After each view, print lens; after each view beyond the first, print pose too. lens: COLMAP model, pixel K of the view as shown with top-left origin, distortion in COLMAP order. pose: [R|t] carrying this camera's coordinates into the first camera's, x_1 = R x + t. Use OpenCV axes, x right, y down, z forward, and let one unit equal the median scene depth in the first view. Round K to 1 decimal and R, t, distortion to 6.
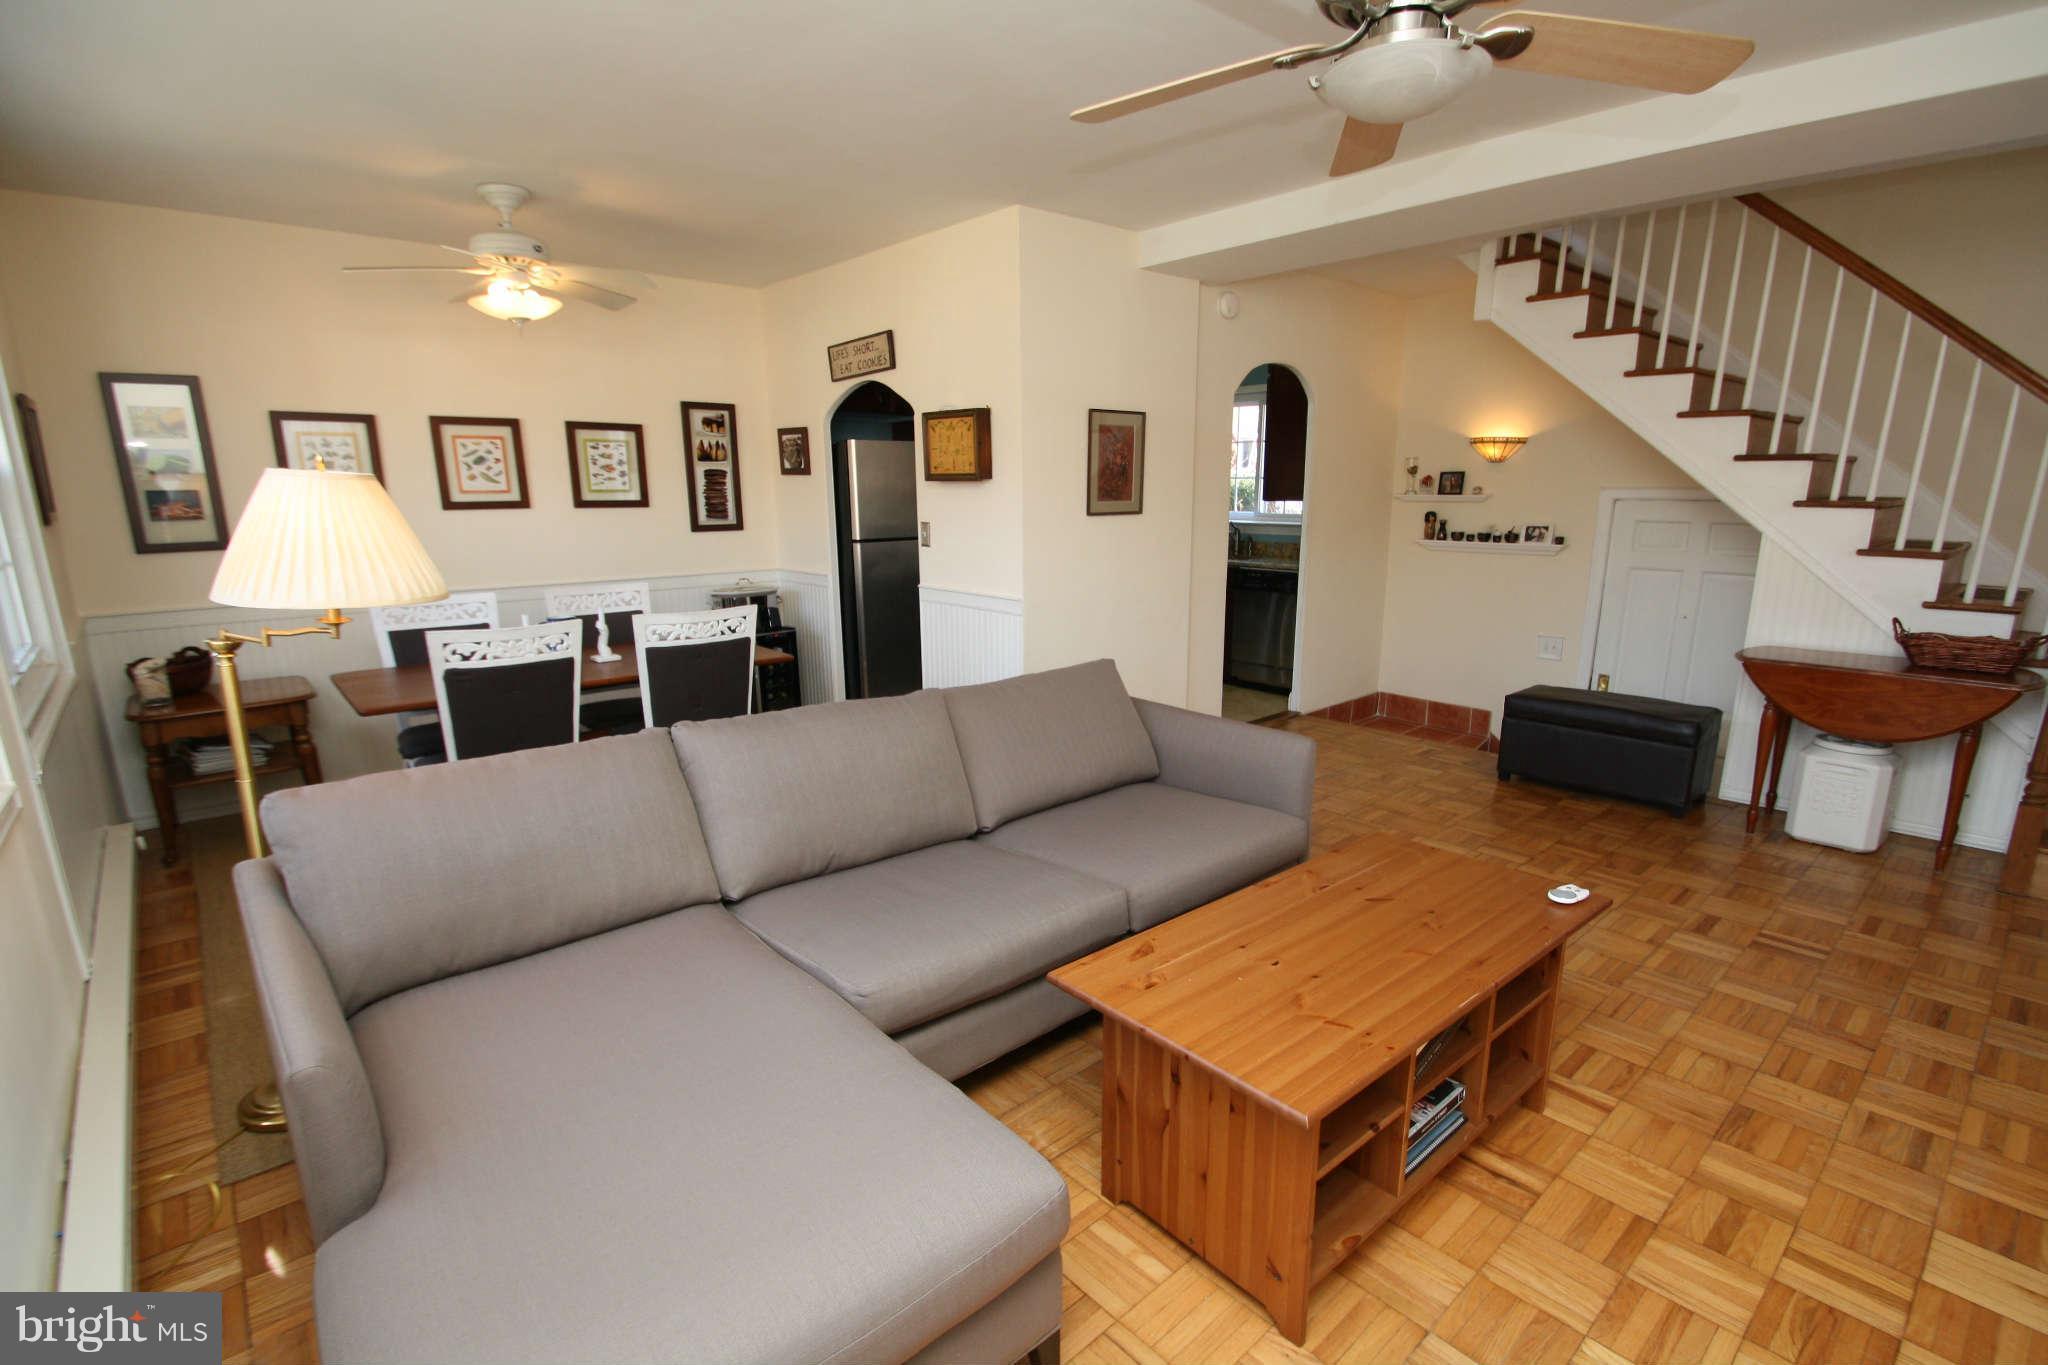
lens RADIAL K [[965.5, 0, 1060.5], [0, 965.5, 713.8], [0, 0, 1]] dist [-0.001507, -0.010763]
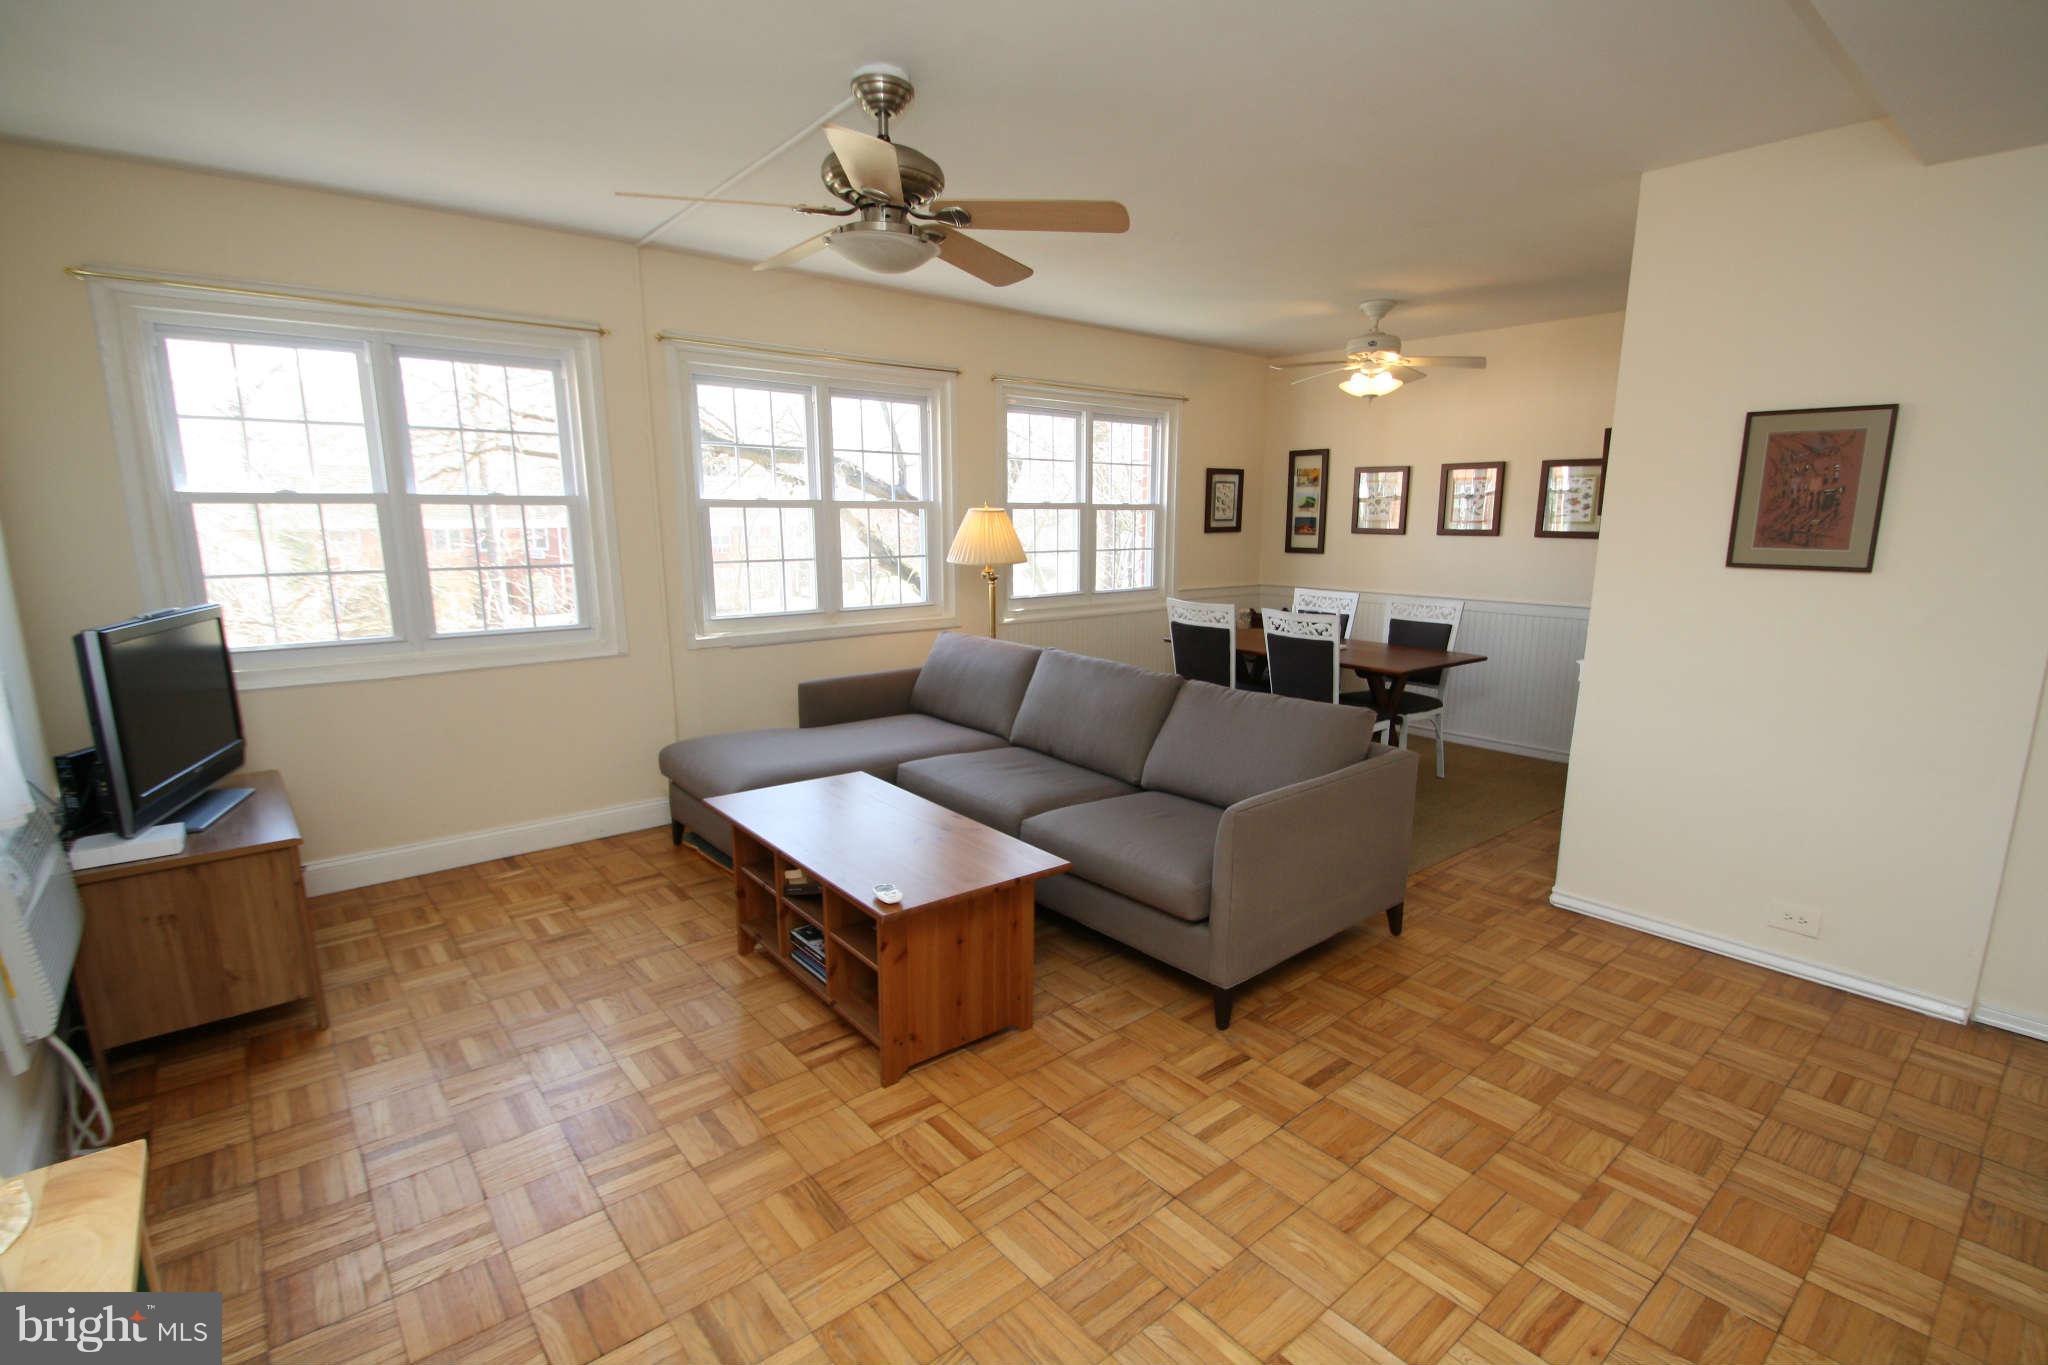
lens RADIAL K [[965.5, 0, 1025.7], [0, 965.5, 703.5], [0, 0, 1]] dist [-0.001507, -0.010763]
pose [[-0.055089, 0.196303, -0.978995, 0.749320], [-0.233305, 0.950811, 0.203780, -0.134070], [0.970842, 0.239631, -0.006581, 0.536049]]
